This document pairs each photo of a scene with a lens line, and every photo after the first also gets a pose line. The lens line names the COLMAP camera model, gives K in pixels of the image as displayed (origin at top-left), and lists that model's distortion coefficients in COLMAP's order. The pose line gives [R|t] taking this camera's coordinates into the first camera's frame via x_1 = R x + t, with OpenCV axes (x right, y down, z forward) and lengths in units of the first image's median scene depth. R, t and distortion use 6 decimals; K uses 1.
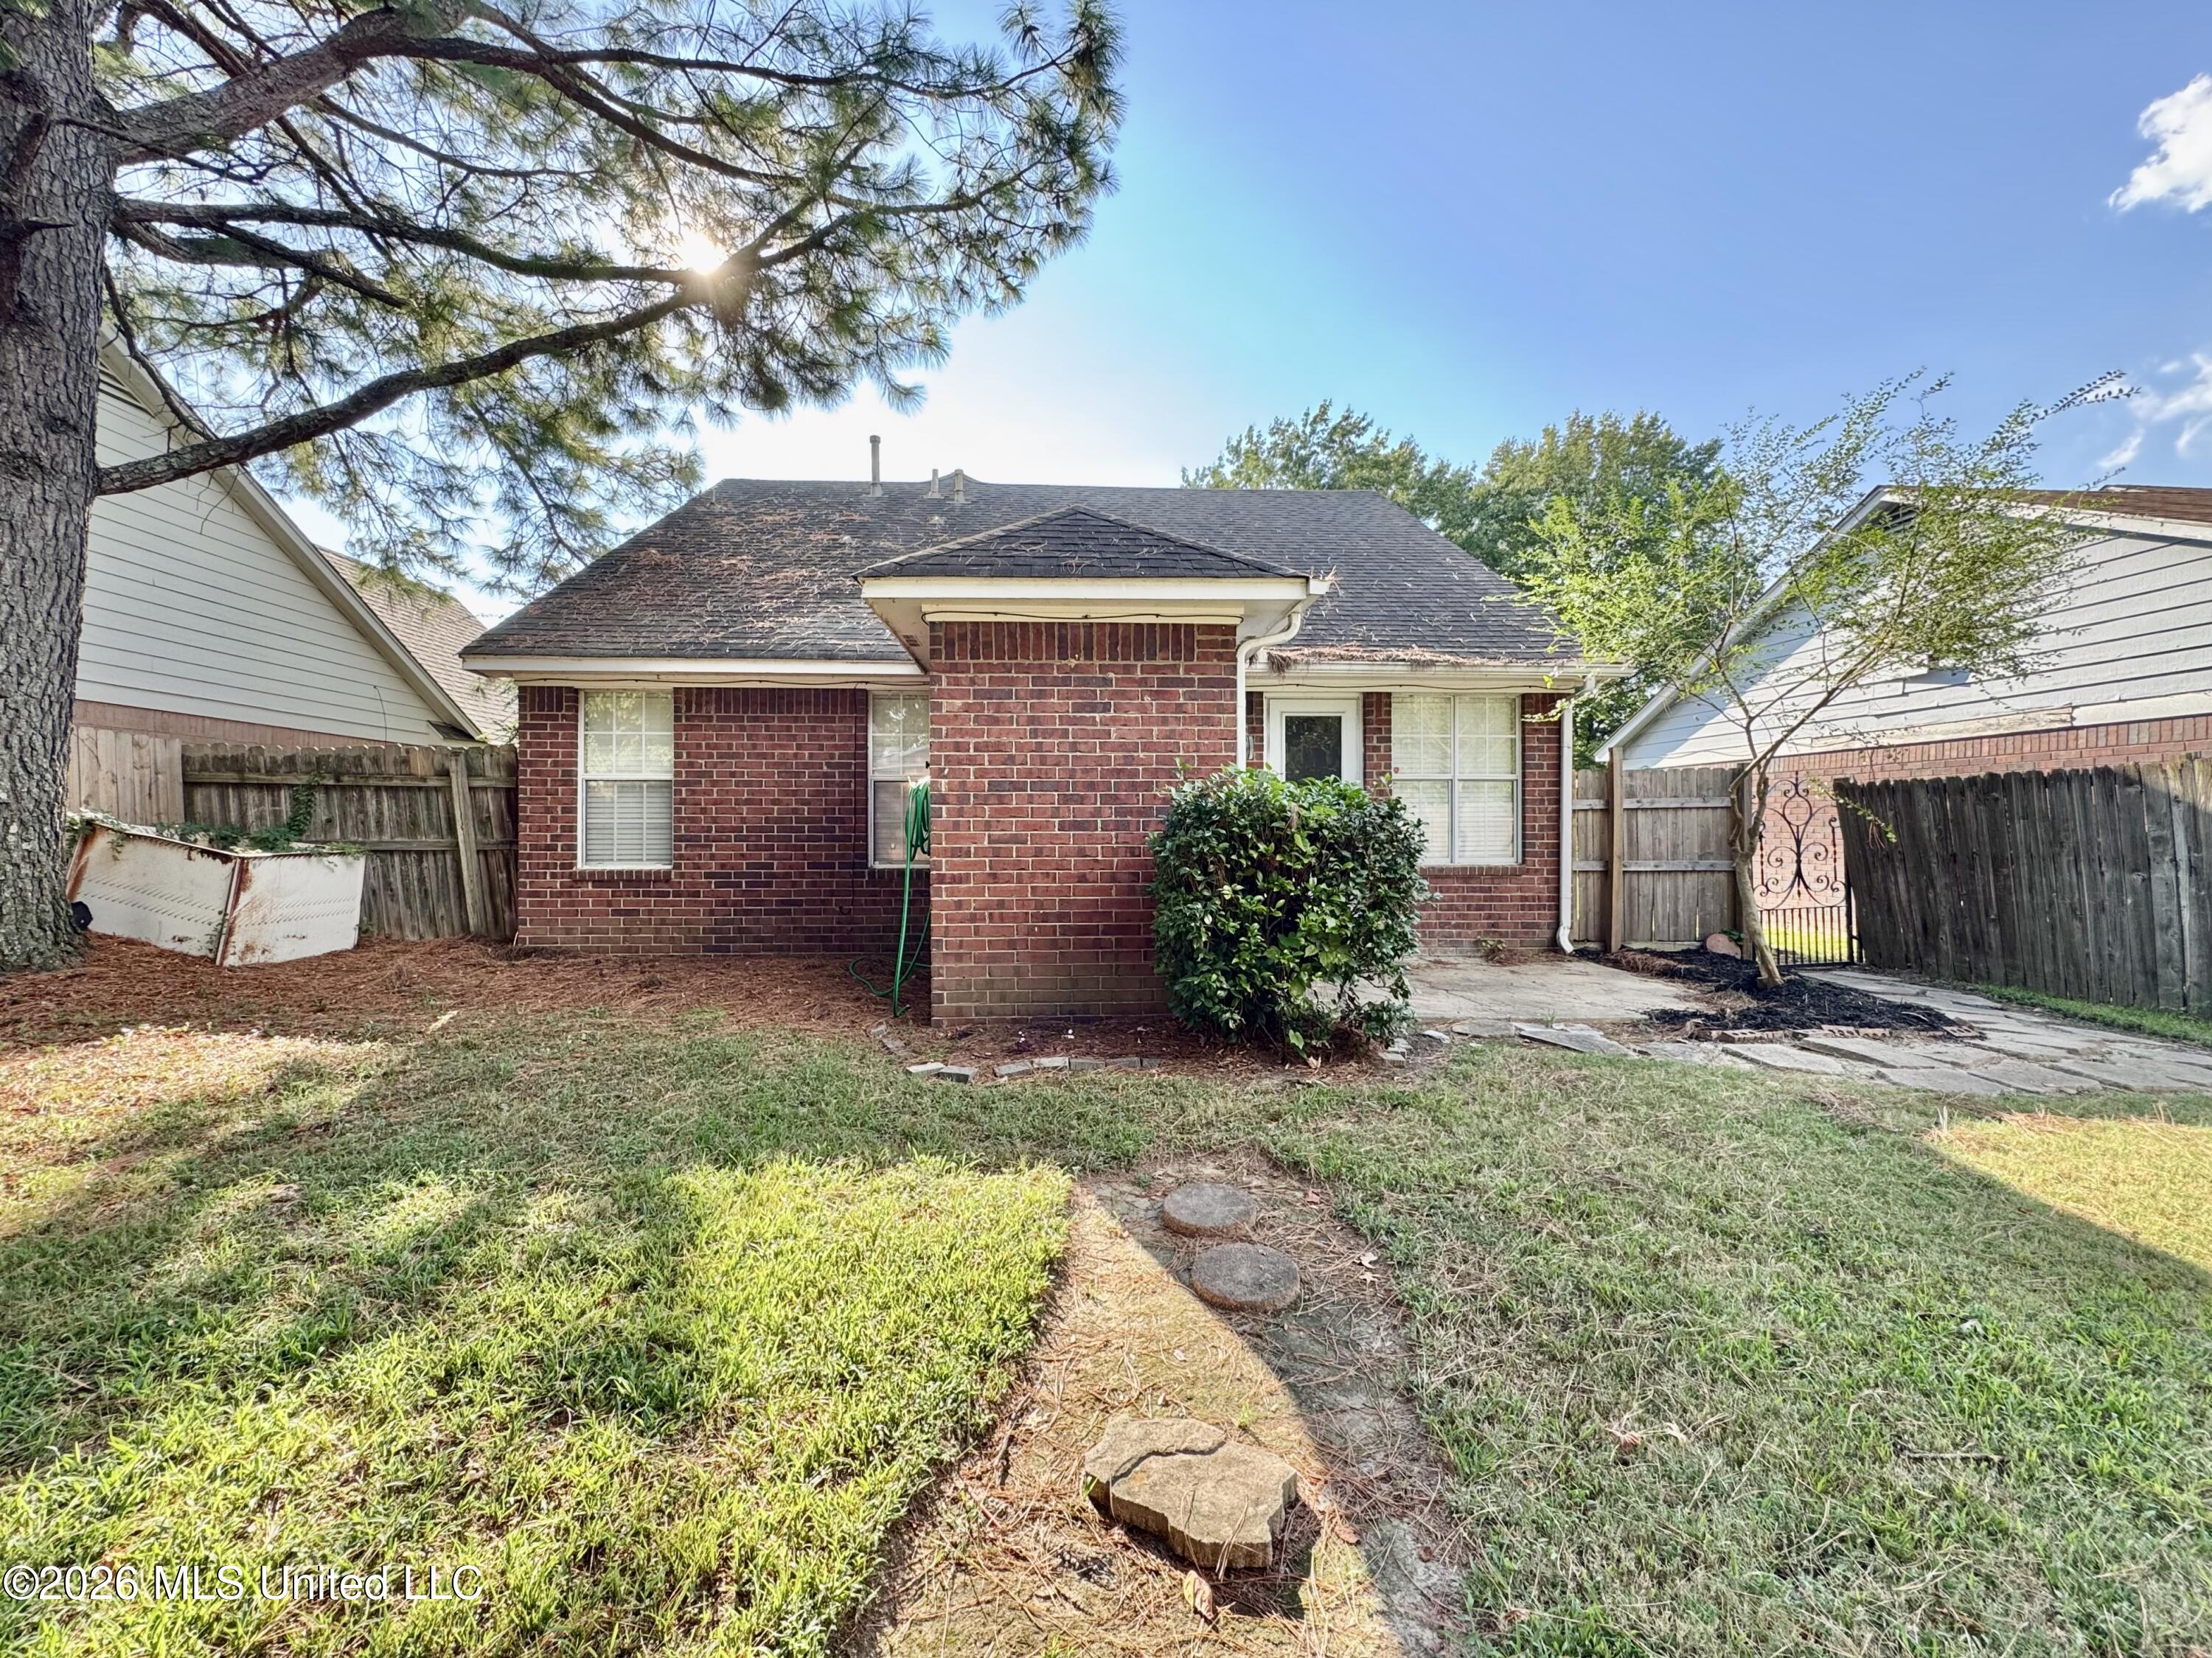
lens RADIAL K [[886.9, 0, 1102.4], [0, 886.9, 827.9], [0, 0, 1]] dist [-0.004700, -0.000086]
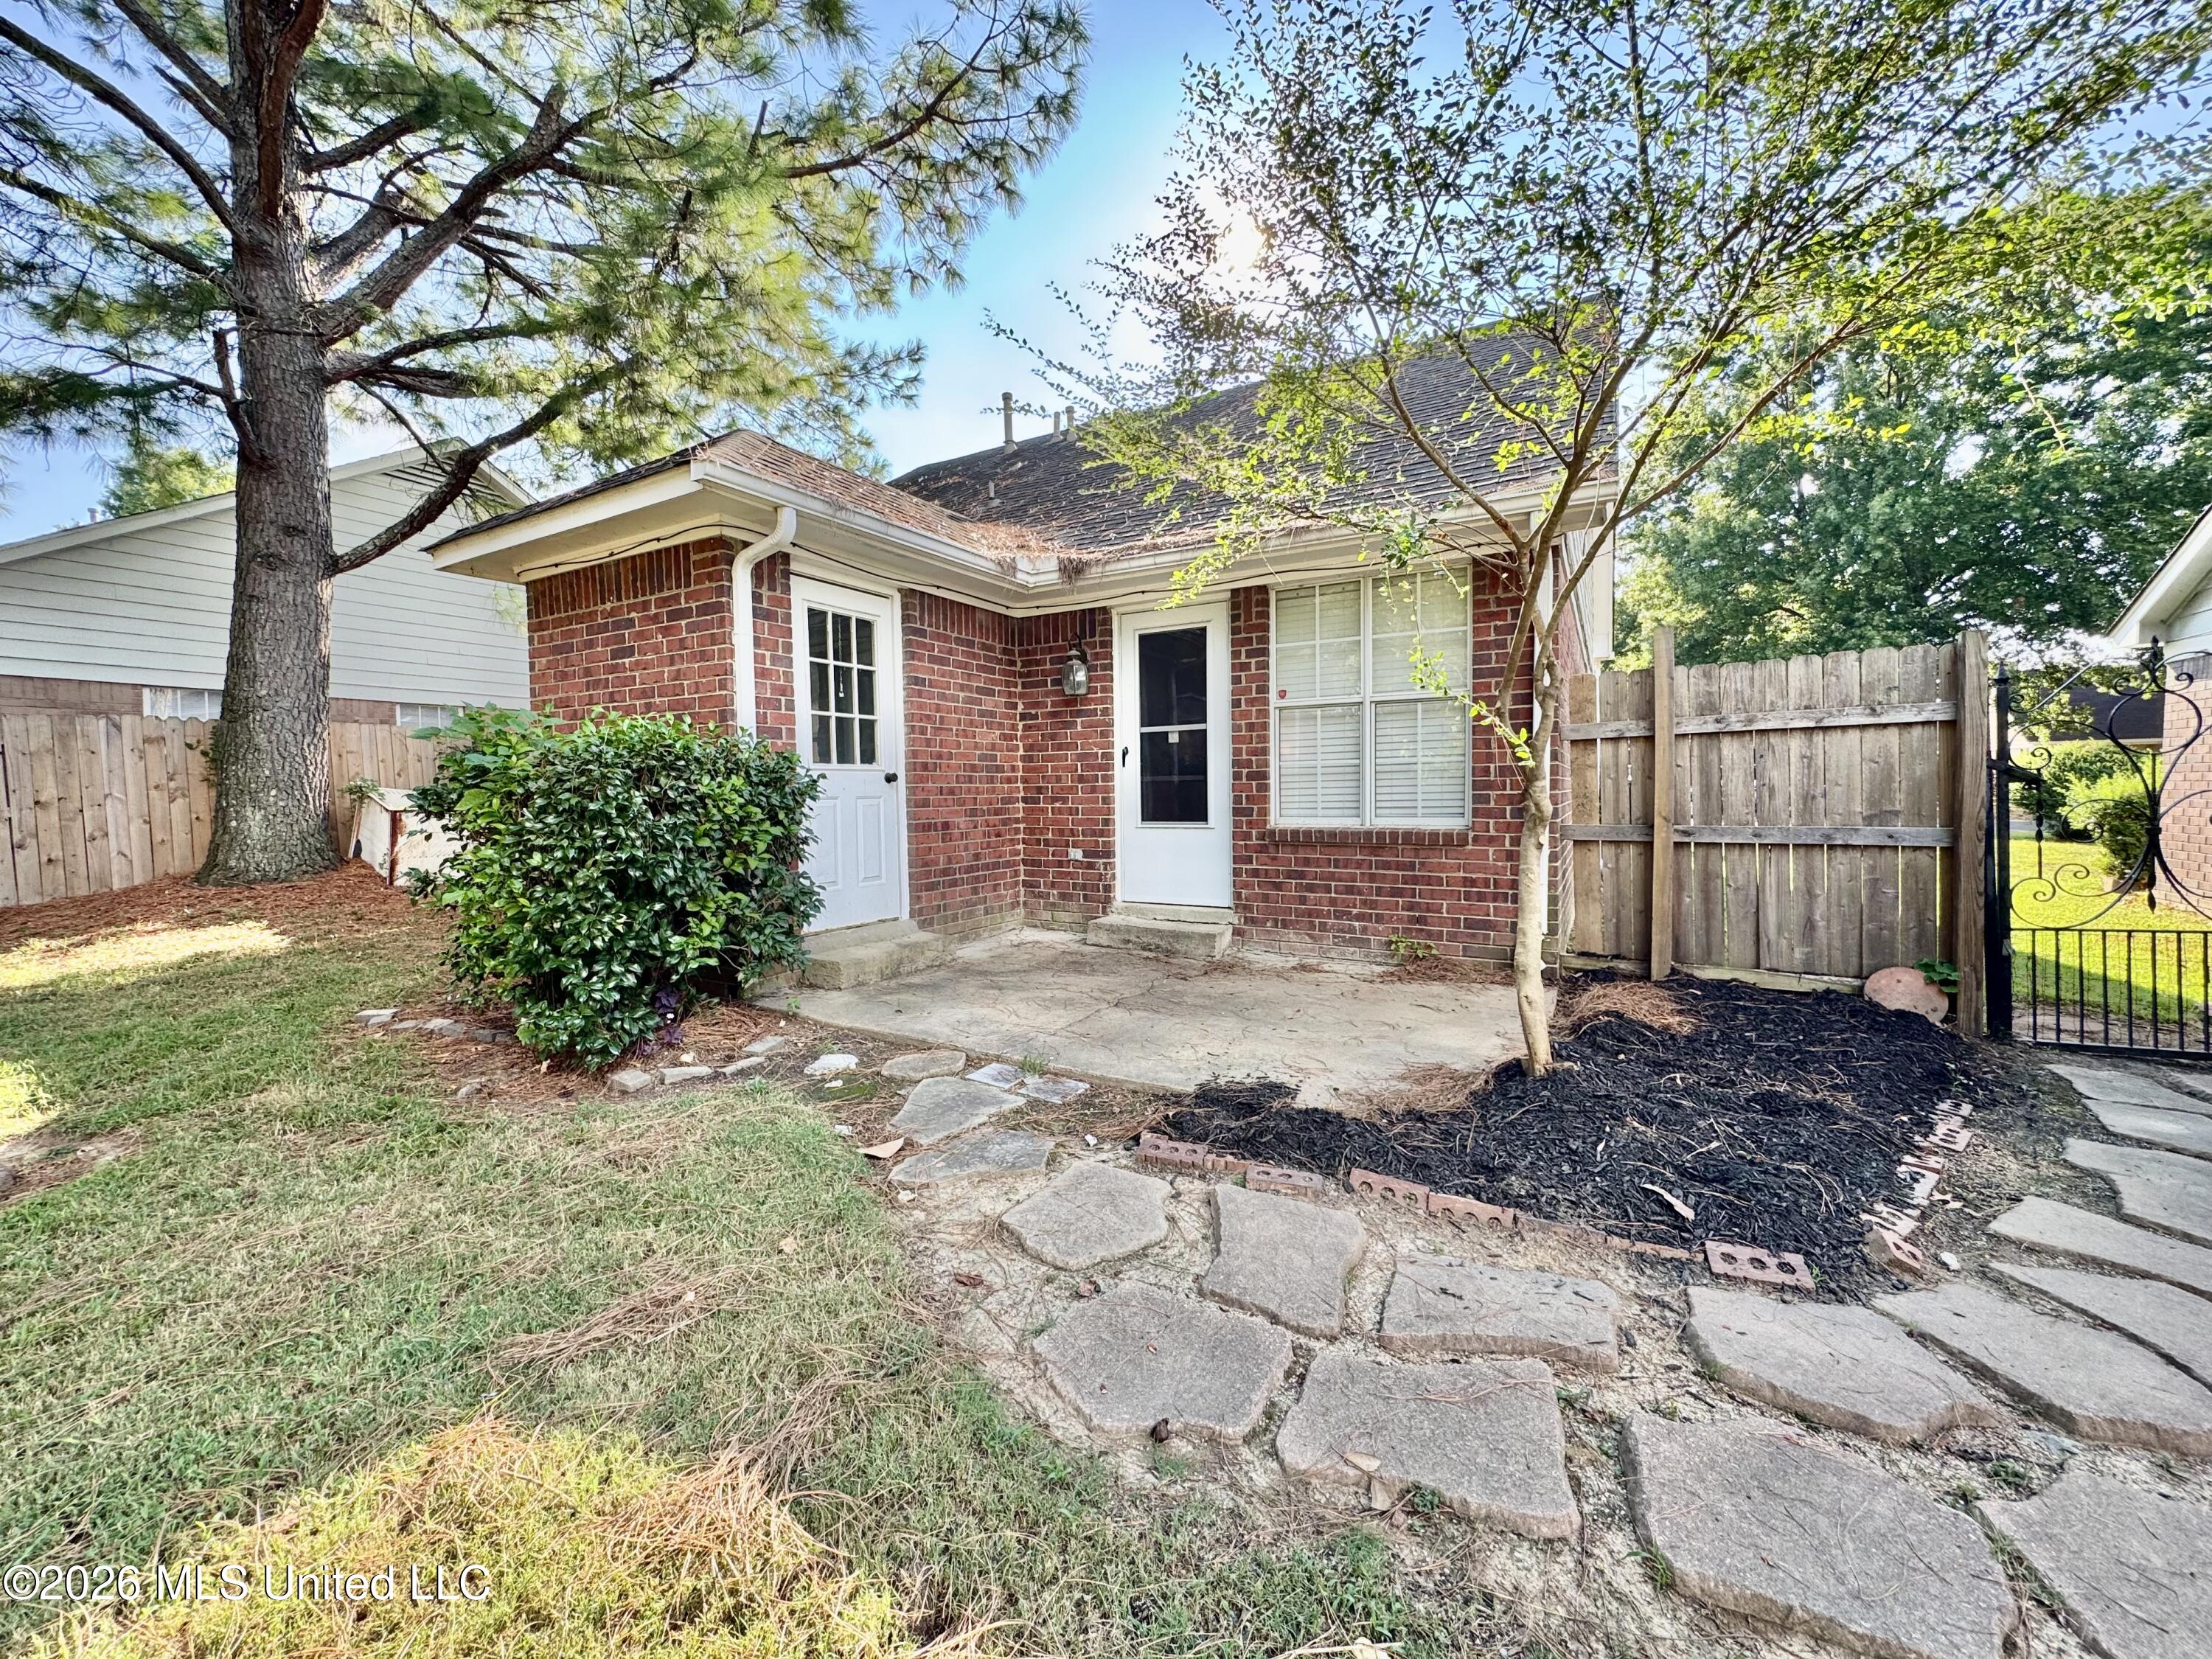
lens RADIAL K [[887.0, 0, 1102.4], [0, 887.0, 828.4], [0, 0, 1]] dist [-0.004700, -0.000086]
pose [[0.839319, 0.012574, -0.543493, 0.603789], [0.013652, 0.998930, 0.044194, 0.008951], [0.543467, -0.044512, 0.838249, 0.323869]]
